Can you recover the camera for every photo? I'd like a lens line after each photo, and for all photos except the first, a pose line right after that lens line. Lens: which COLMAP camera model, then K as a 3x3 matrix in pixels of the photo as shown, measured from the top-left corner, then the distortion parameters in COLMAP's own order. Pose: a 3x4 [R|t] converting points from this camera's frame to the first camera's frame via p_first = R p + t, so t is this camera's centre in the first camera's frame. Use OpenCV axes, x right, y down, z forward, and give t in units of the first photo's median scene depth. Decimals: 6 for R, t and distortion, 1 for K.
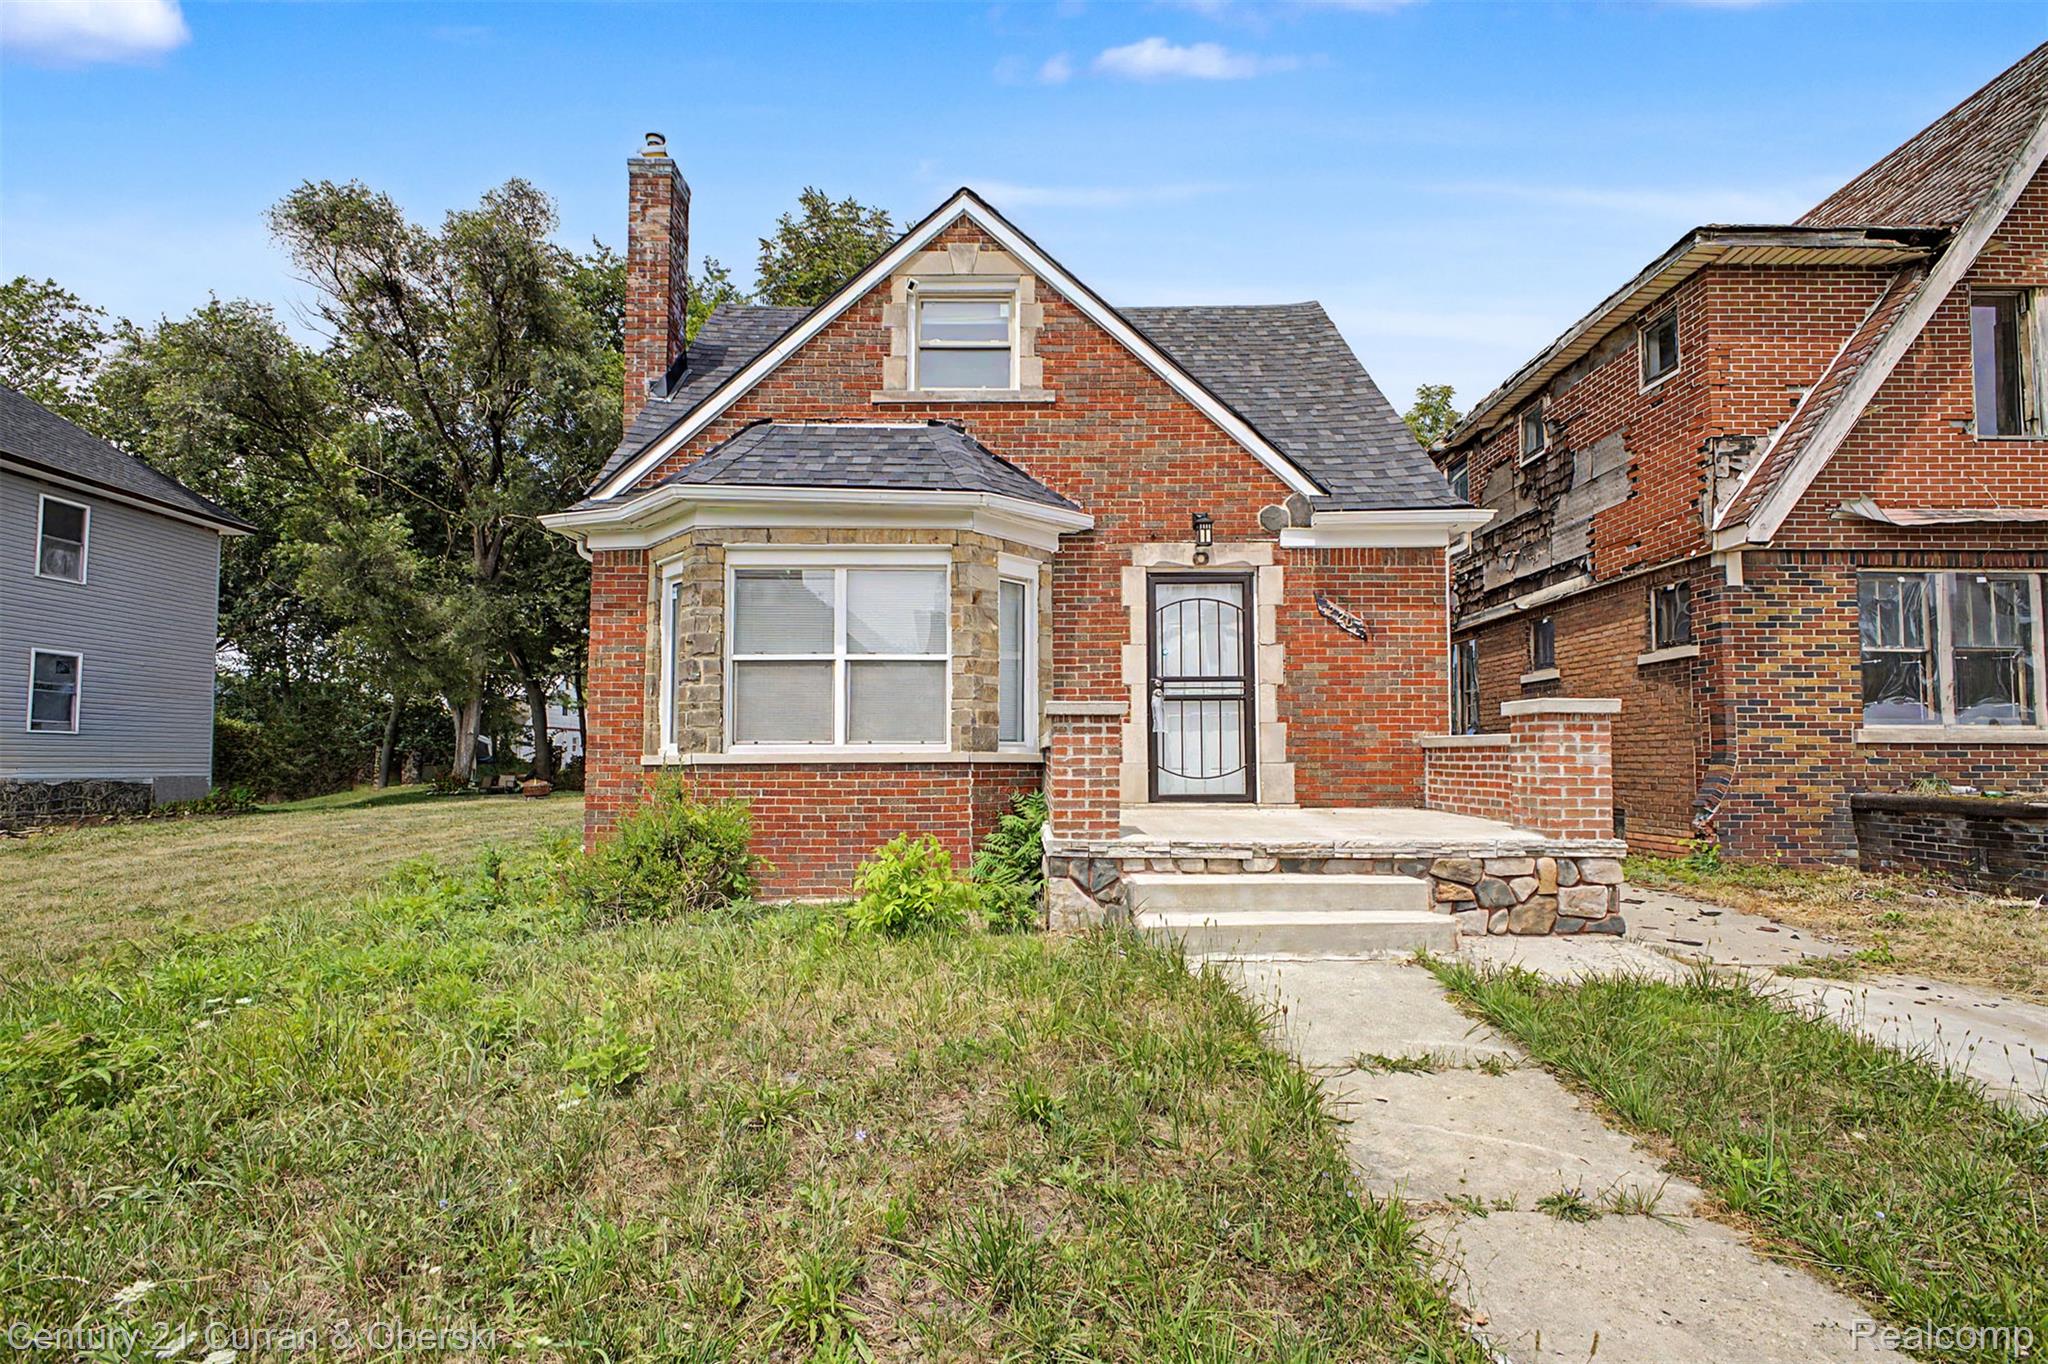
lens RADIAL K [[935.2, 0, 1025.5], [0, 935.2, 713.9], [0, 0, 1]] dist [0.002826, 0.000100]
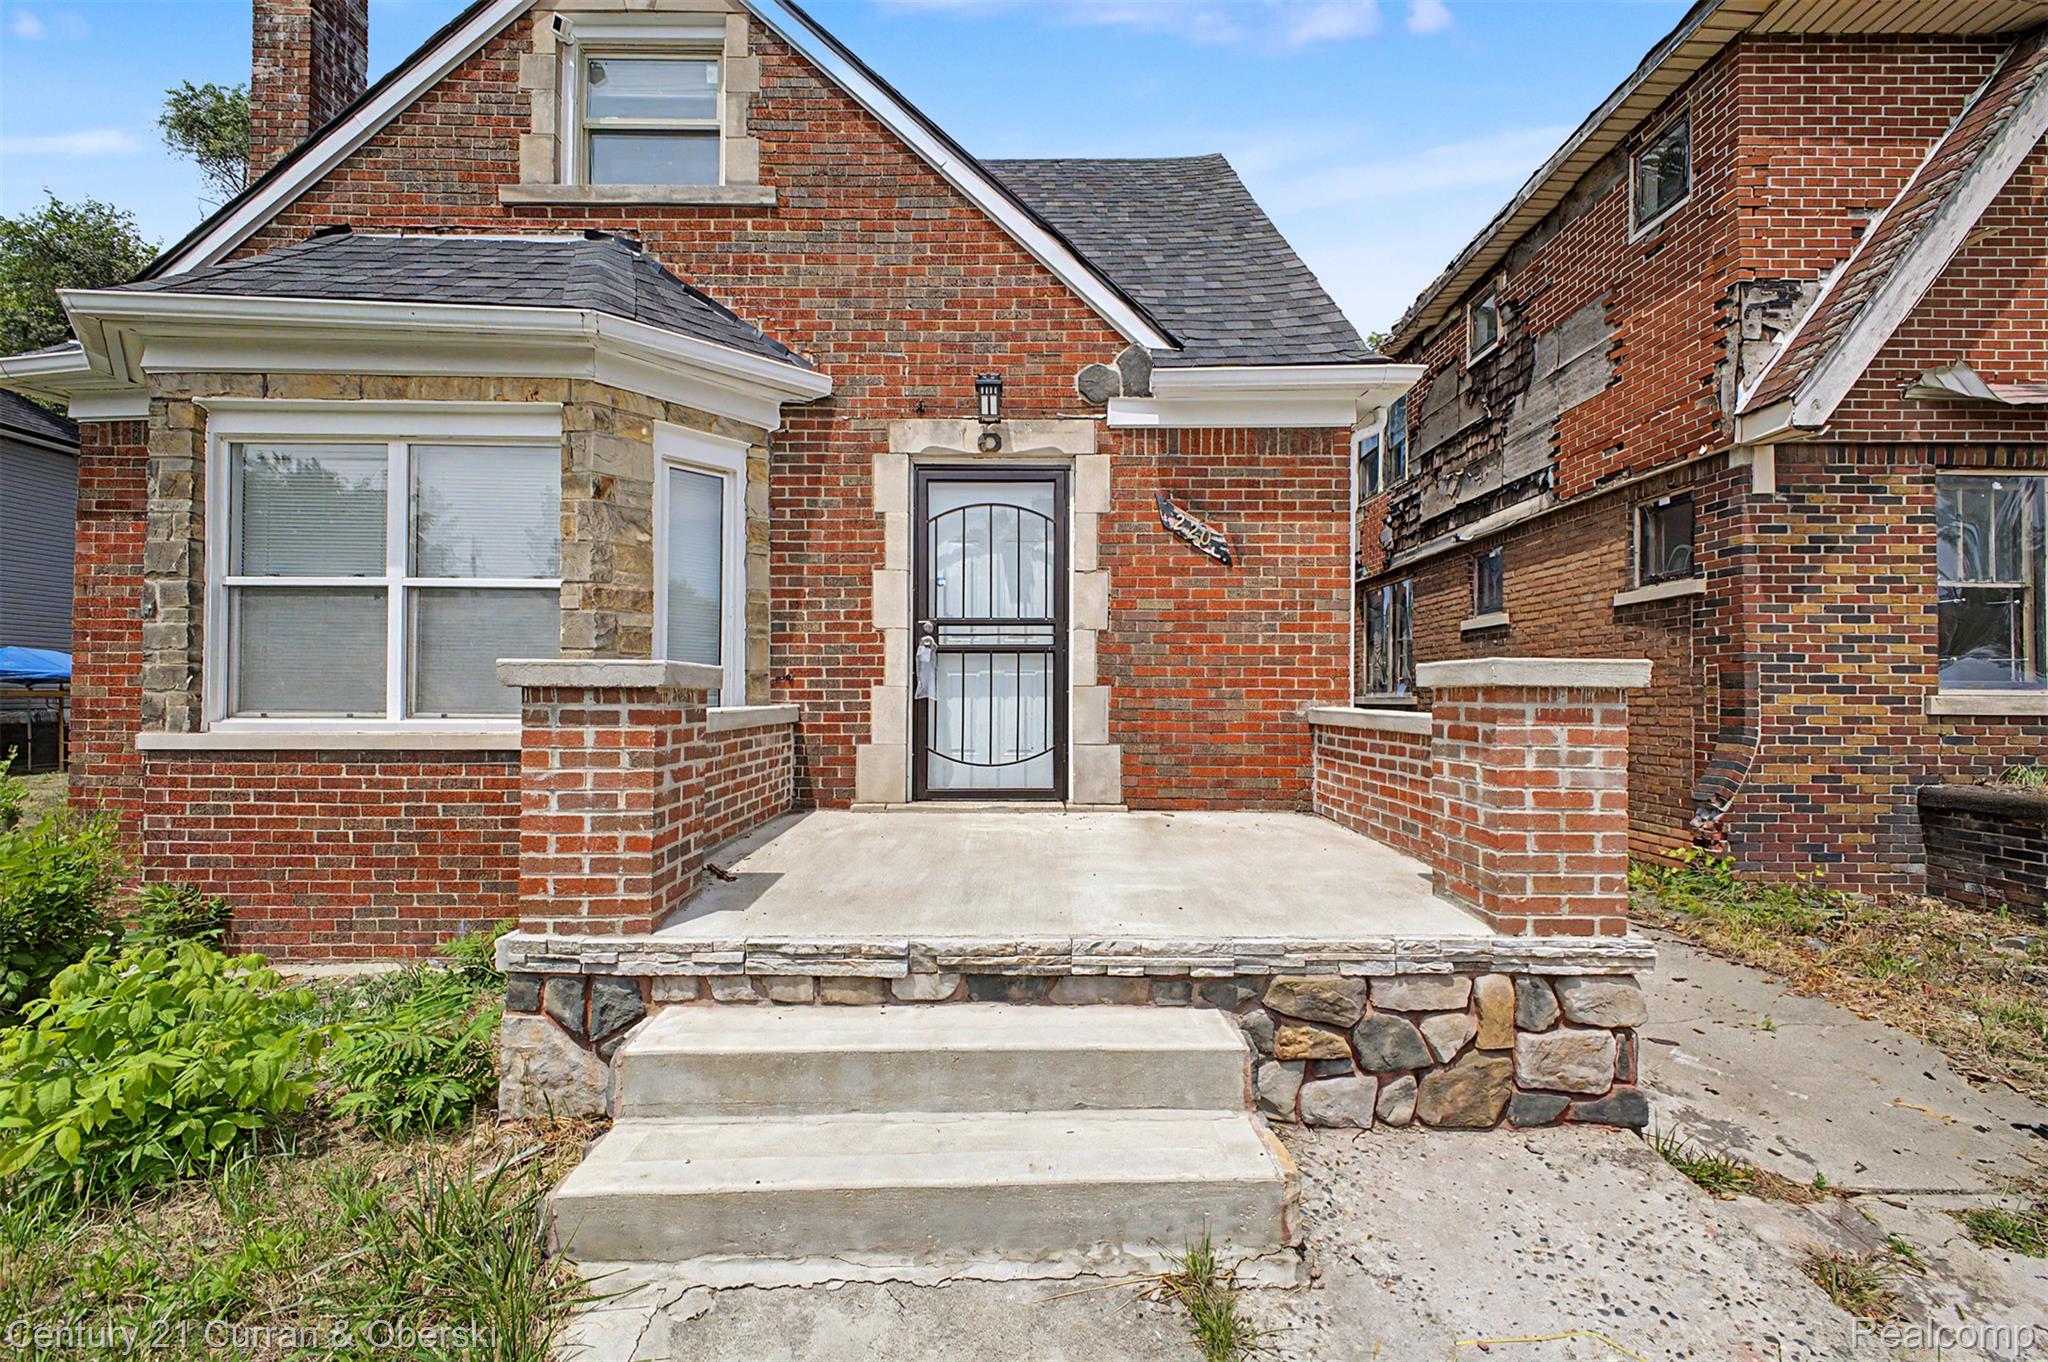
lens RADIAL K [[817.0, 0, 1032.9], [0, 817.0, 684.1], [0, 0, 1]] dist [0.019881, -0.006062]
pose [[0.999979, 0.005001, 0.004058, 0.215743], [-0.005143, 0.999350, 0.035694, -0.012397], [-0.003877, -0.035714, 0.999355, 0.398342]]
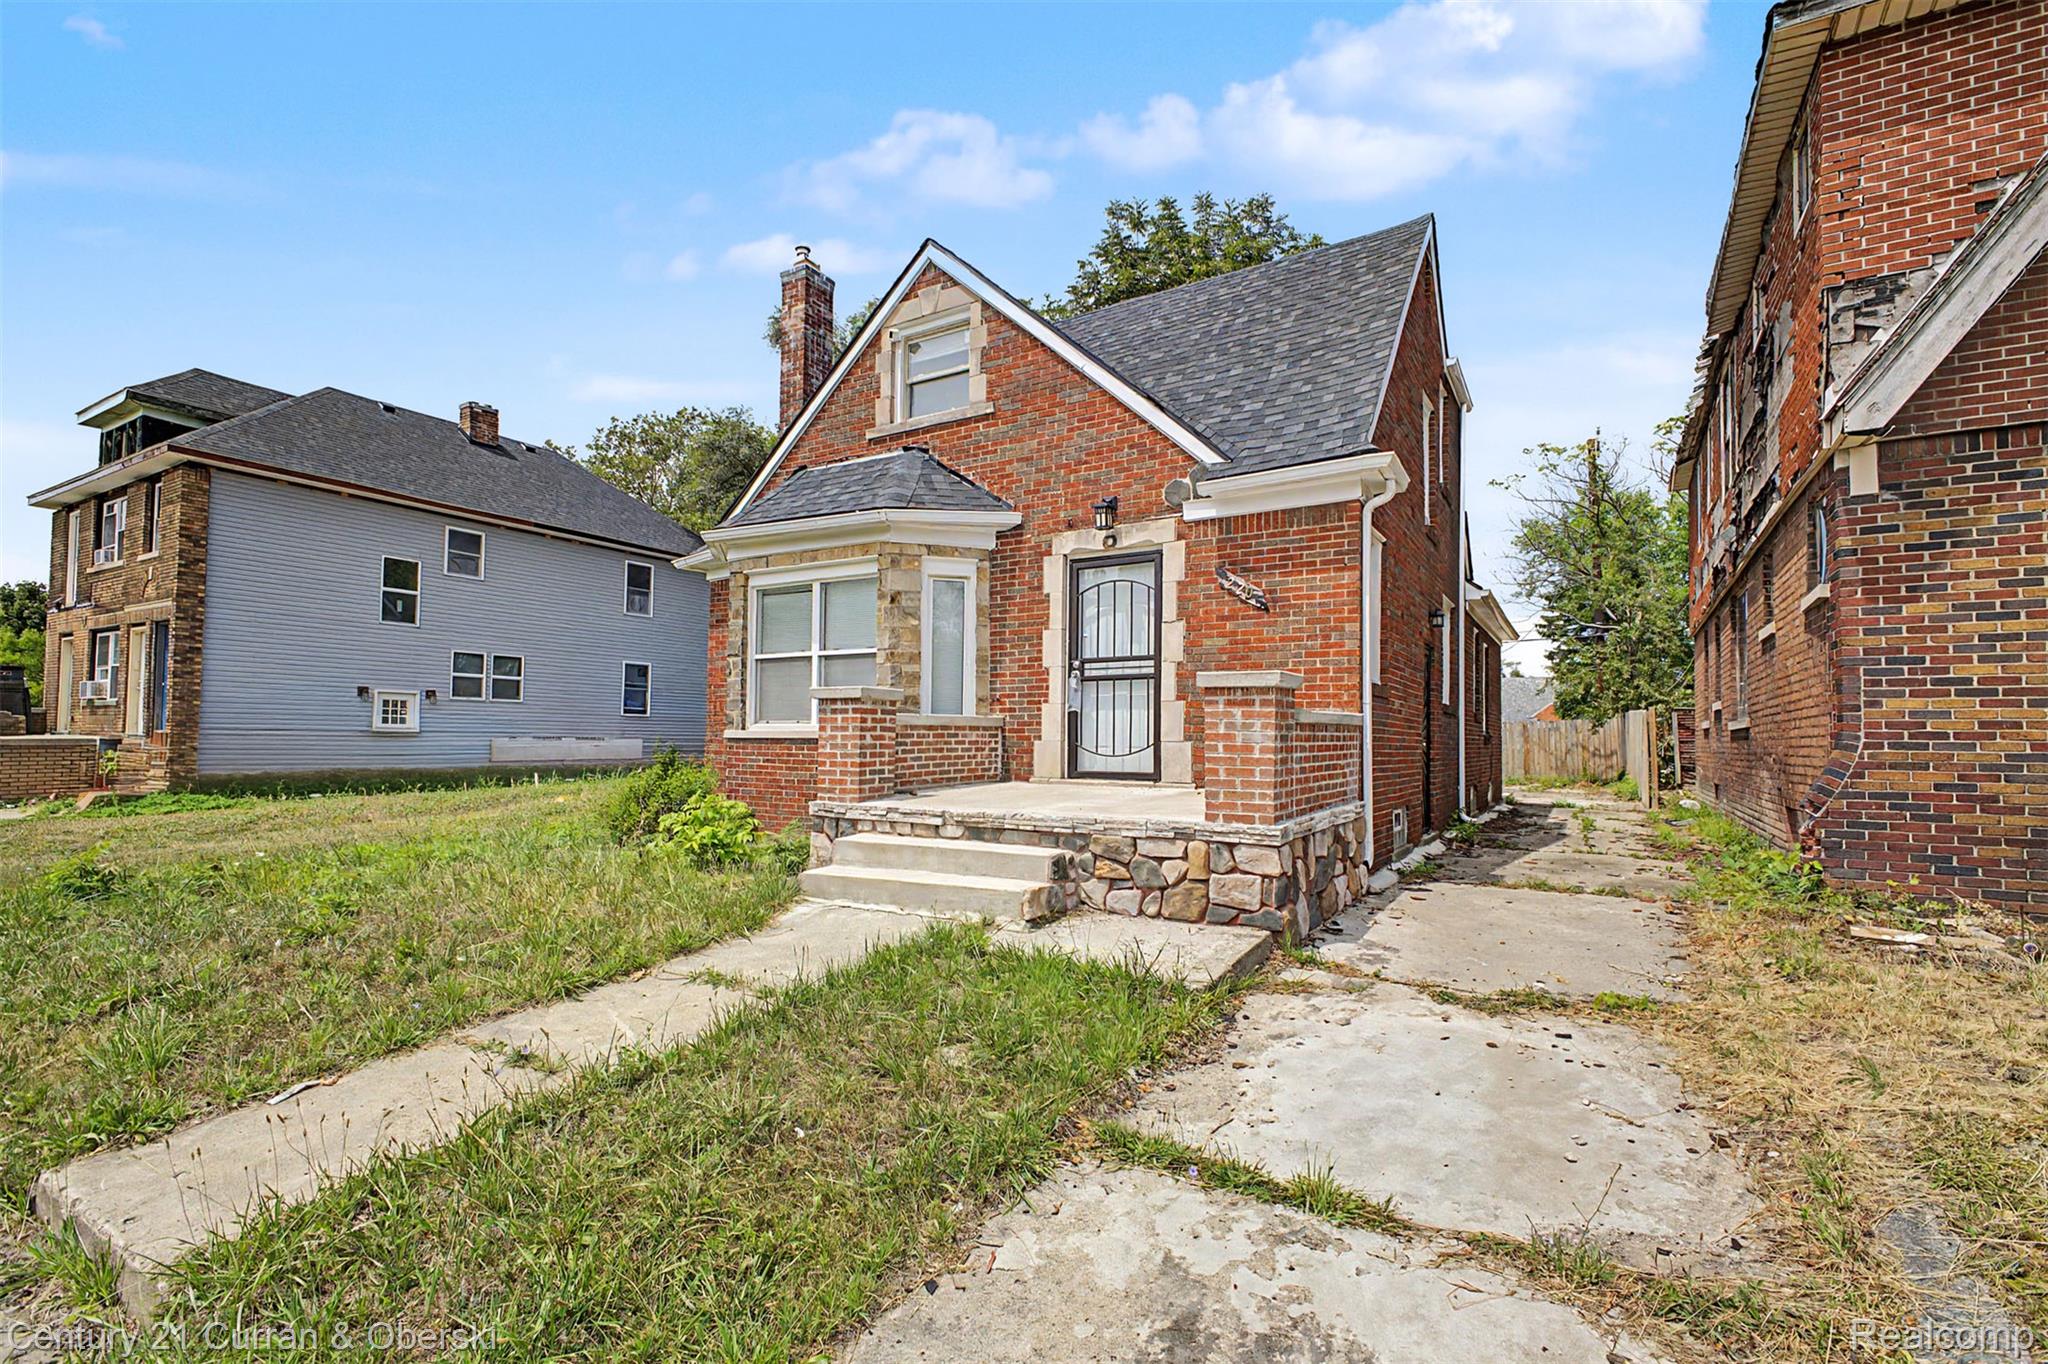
lens RADIAL K [[948.8, 0, 1022.2], [0, 948.8, 700.9], [0, 0, 1]] dist [0.009089, -0.000436]
pose [[0.849279, -0.014679, -0.527740, 0.647049], [0.018418, 0.999829, 0.001830, 0.004809], [0.527623, -0.011274, 0.849404, 0.064746]]
